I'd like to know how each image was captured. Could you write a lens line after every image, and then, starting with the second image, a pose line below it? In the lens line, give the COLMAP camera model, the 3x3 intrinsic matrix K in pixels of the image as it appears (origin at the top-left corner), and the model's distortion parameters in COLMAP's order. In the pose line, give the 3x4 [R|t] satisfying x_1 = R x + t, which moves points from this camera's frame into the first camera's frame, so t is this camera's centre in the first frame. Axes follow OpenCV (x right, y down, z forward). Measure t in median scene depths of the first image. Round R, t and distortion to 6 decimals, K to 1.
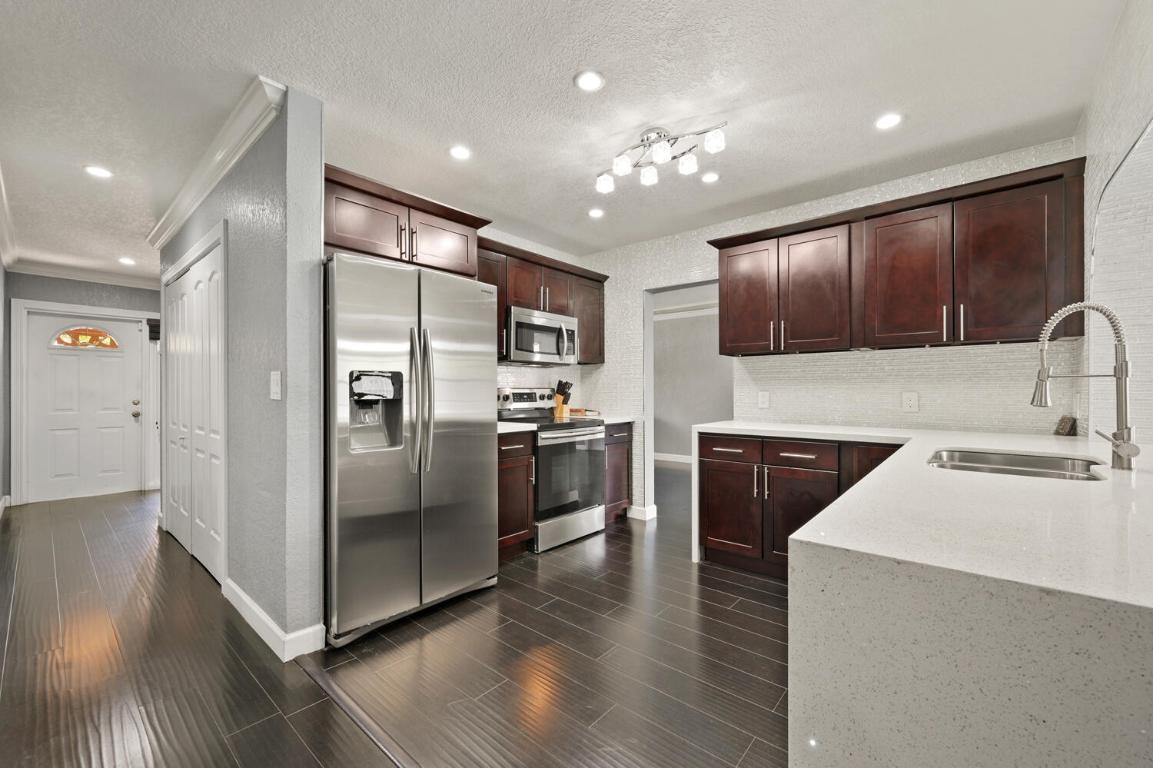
lens RADIAL K [[465.9, 0, 580.8], [0, 465.9, 390.2], [0, 0, 1]] dist [-0.011120, -0.000763]
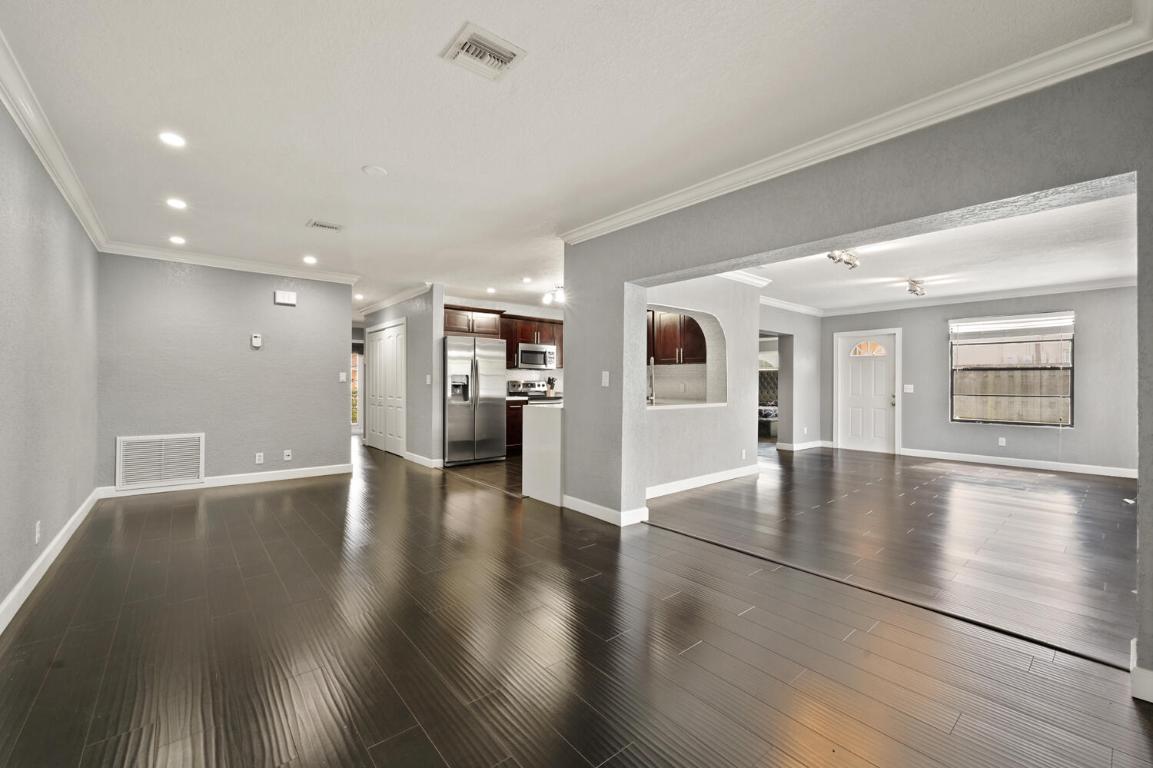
lens RADIAL K [[465.9, 0, 573.2], [0, 465.9, 385.3], [0, 0, 1]] dist [-0.011120, -0.000763]
pose [[0.983098, 0.007033, -0.182947, 0.556446], [-0.005729, 0.999954, 0.007656, -0.002394], [0.182992, -0.006479, 0.983093, -1.221299]]
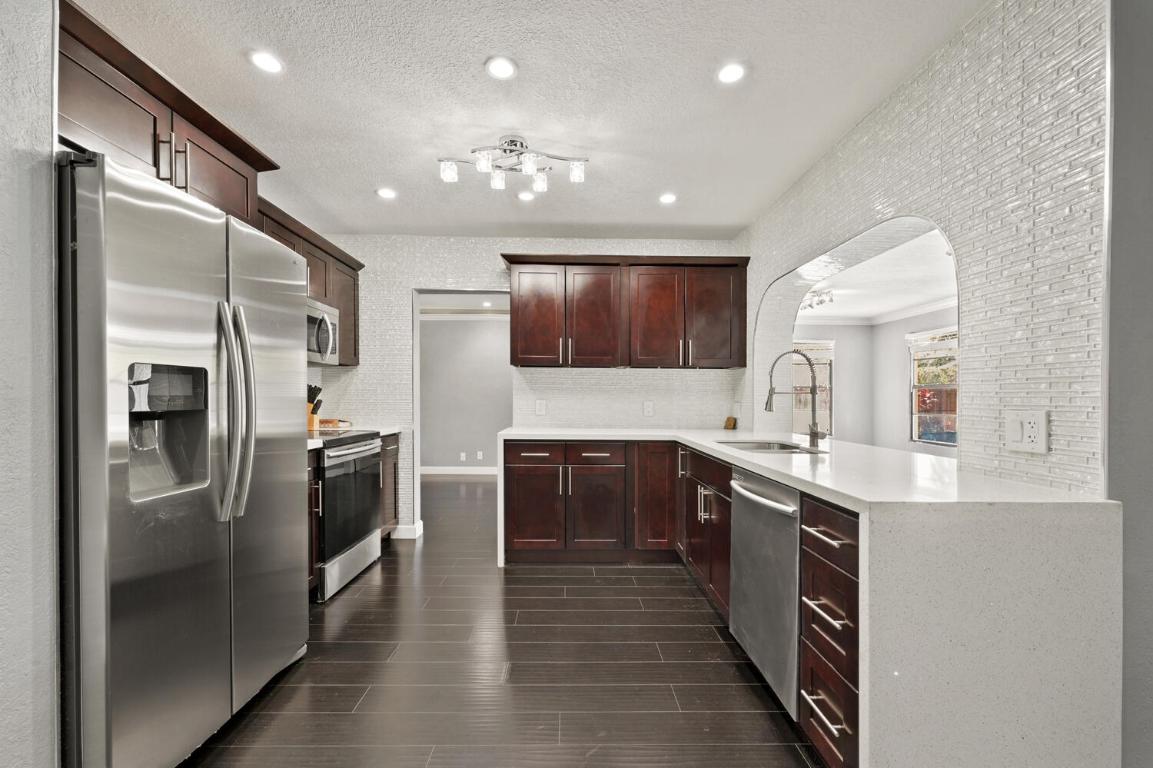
lens RADIAL K [[465.9, 0, 582.8], [0, 465.9, 398.6], [0, 0, 1]] dist [-0.011120, -0.000763]
pose [[0.741487, 0.007741, 0.670922, -0.307495], [-0.010357, 0.999946, -0.000090, -0.001534], [-0.670887, -0.006882, 0.741528, 0.124400]]
